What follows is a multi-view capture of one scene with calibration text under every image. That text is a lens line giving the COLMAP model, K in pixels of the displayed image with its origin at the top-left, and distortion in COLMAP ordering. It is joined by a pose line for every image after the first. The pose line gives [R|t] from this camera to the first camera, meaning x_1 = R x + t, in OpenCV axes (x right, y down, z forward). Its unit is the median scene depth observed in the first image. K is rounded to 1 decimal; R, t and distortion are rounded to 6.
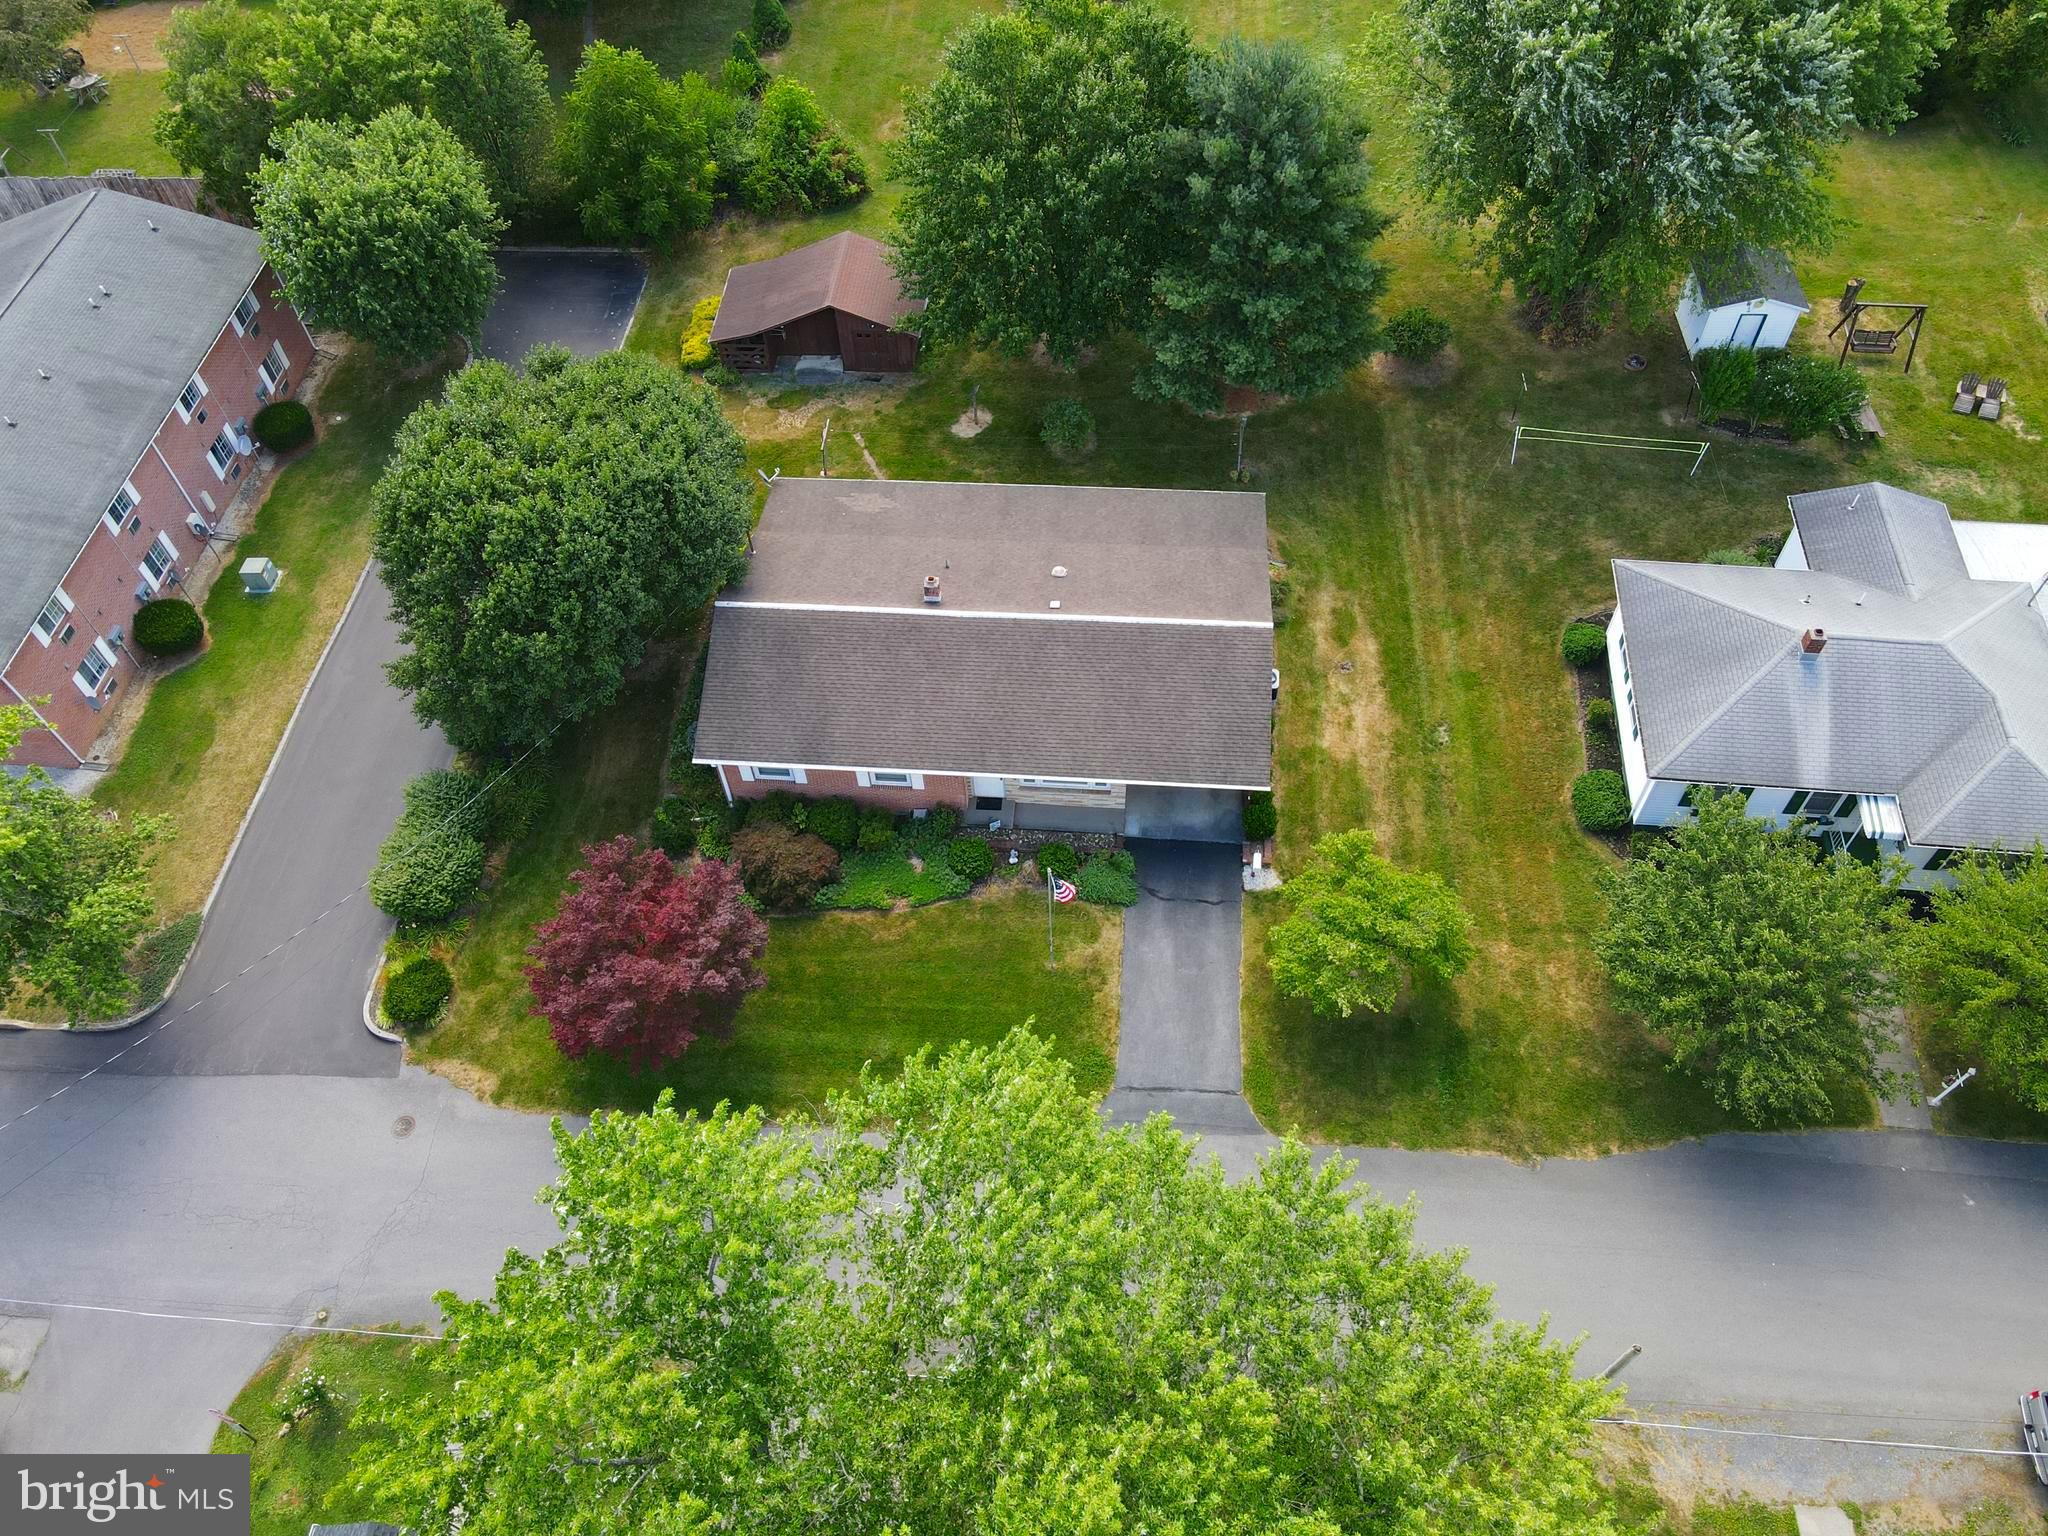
lens RADIAL K [[1495.0, 0, 1024.0], [0, 1495.0, 768.0], [0, 0, 1]] dist [0.006210, 0.011084]
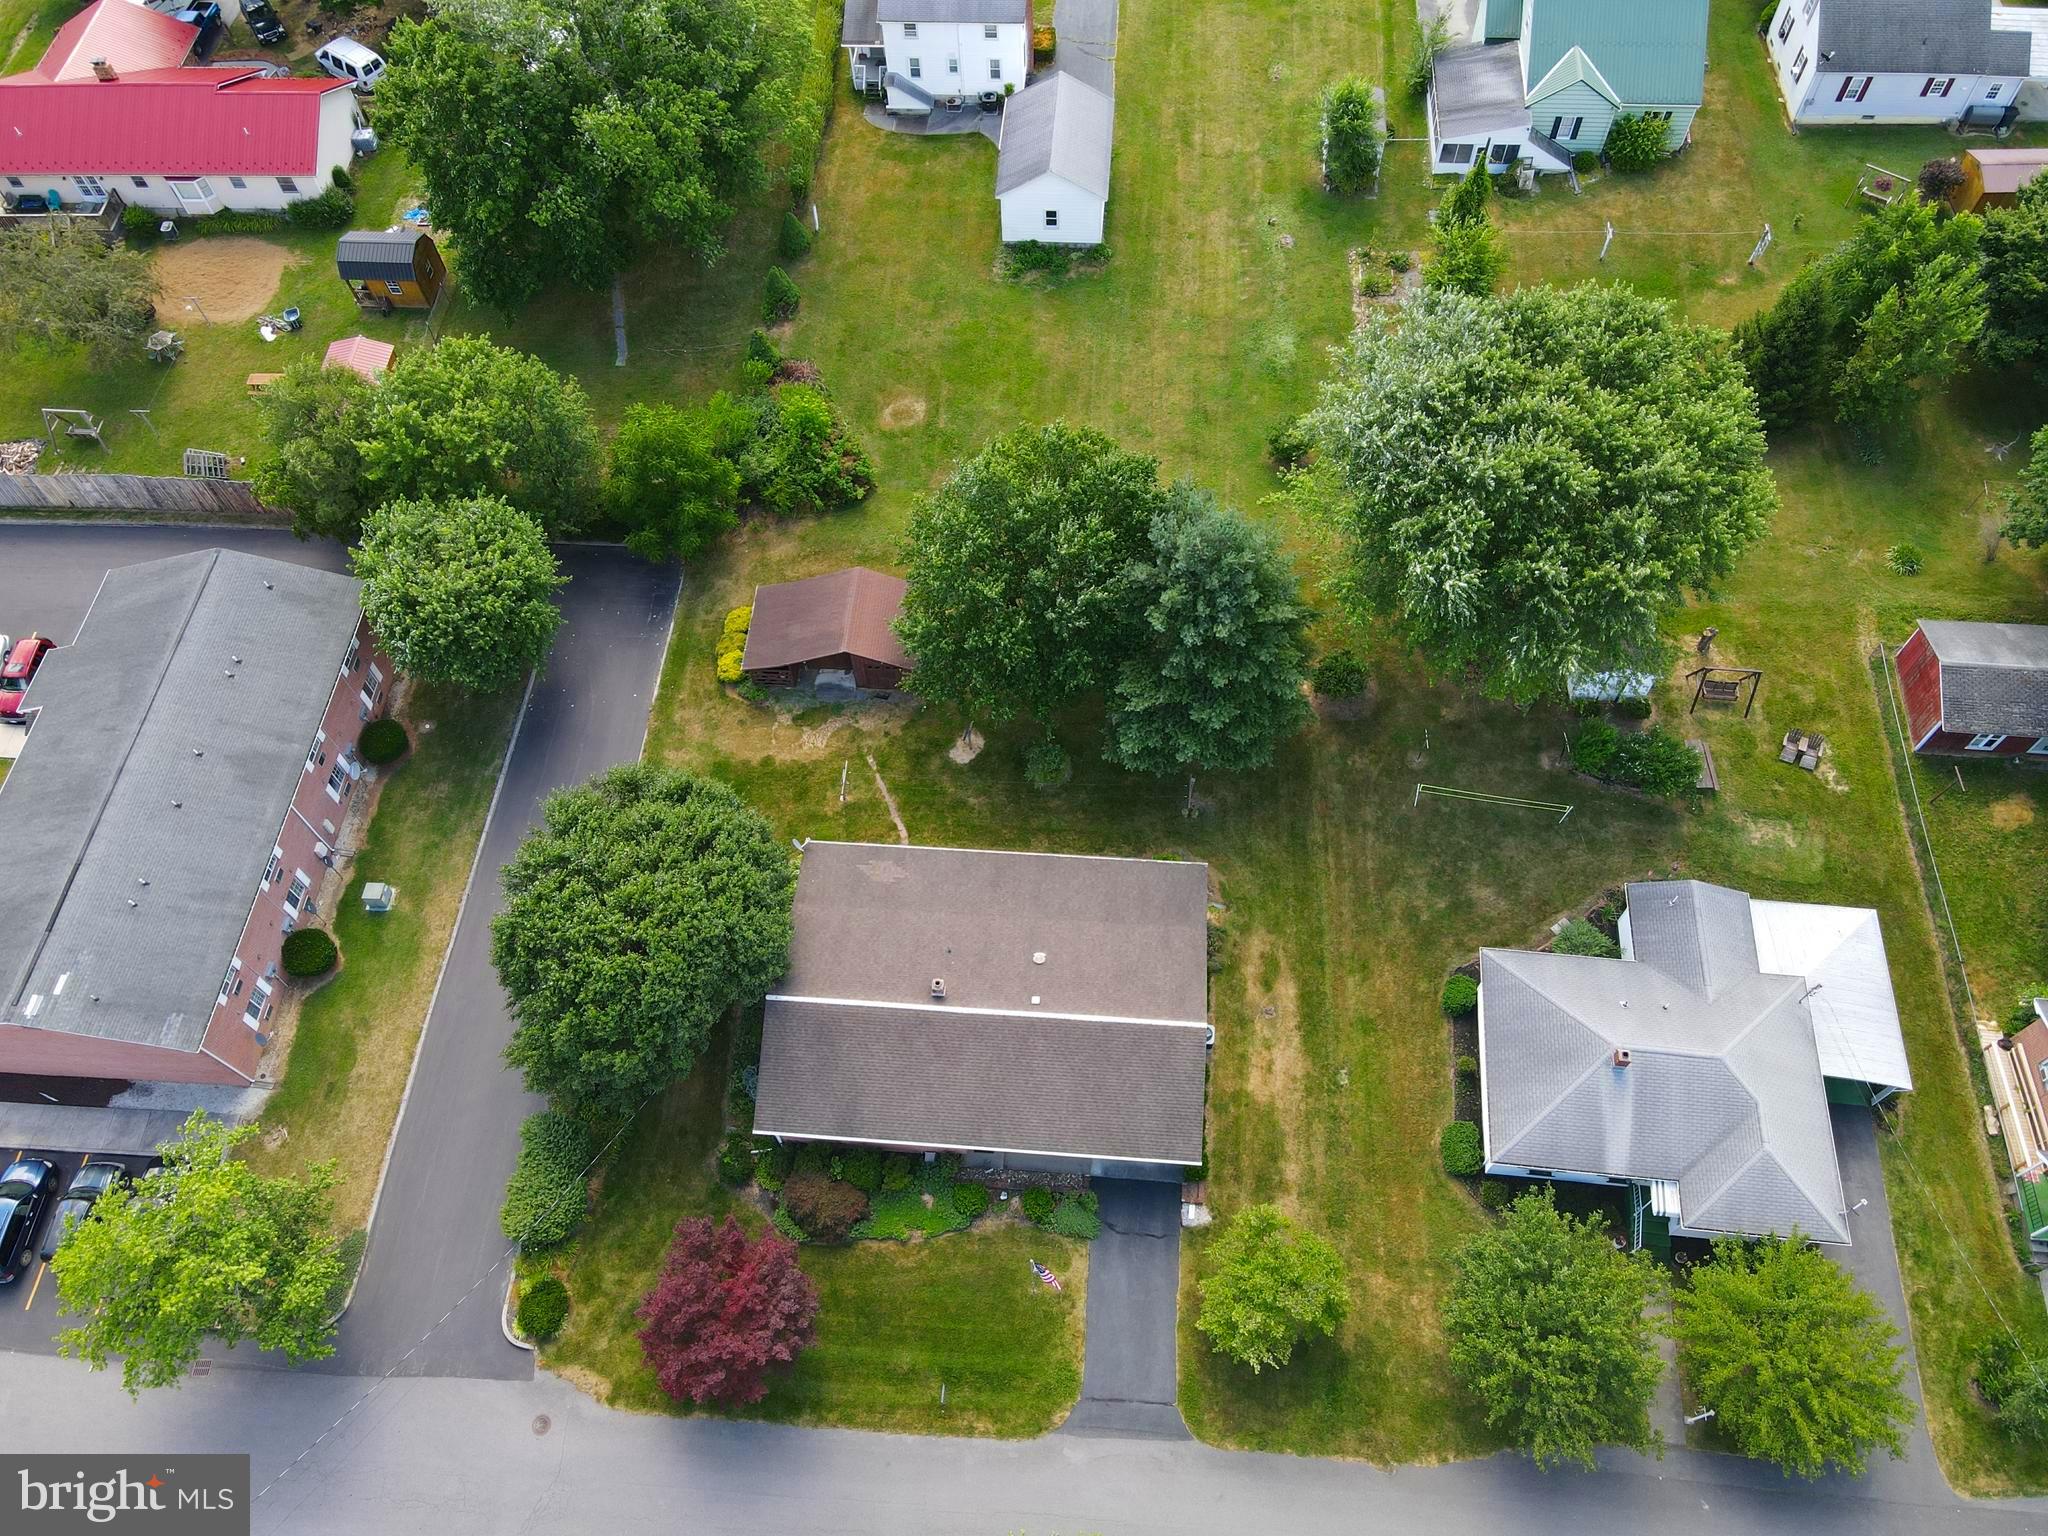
lens RADIAL K [[1499.4, 0, 1021.0], [0, 1499.4, 766.5], [0, 0, 1]] dist [-0.007281, 0.039913]
pose [[0.999958, -0.001458, 0.009010, -0.002845], [0.000534, 0.994815, 0.101698, -0.401634], [-0.009112, -0.101689, 0.994774, -0.221156]]
